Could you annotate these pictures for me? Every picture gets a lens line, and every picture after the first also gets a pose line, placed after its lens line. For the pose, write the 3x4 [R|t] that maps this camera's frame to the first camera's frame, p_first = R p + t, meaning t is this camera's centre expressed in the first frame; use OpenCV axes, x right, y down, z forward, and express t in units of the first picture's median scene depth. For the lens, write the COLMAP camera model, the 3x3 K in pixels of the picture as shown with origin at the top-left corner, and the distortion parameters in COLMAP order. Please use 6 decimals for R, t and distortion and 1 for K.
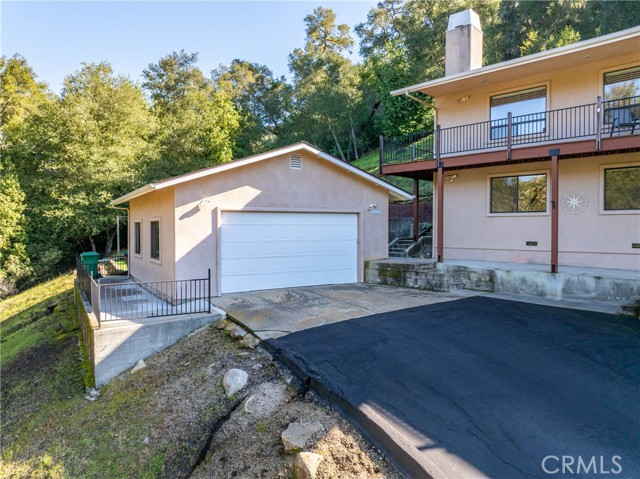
lens RADIAL K [[482.5, 0, 320.0], [0, 482.5, 239.5], [0, 0, 1]] dist [-0.033560, 0.003807]
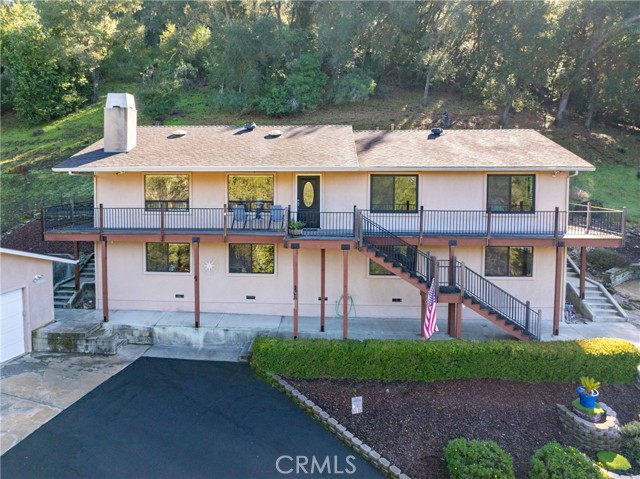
lens RADIAL K [[452.2, 0, 320.0], [0, 452.2, 239.5], [0, 0, 1]] dist [-0.058864, 0.036862]
pose [[0.742569, -0.038334, 0.668671, -0.084592], [0.001987, 0.998482, 0.055035, -0.216776], [-0.669766, -0.039538, 0.741518, -0.150670]]
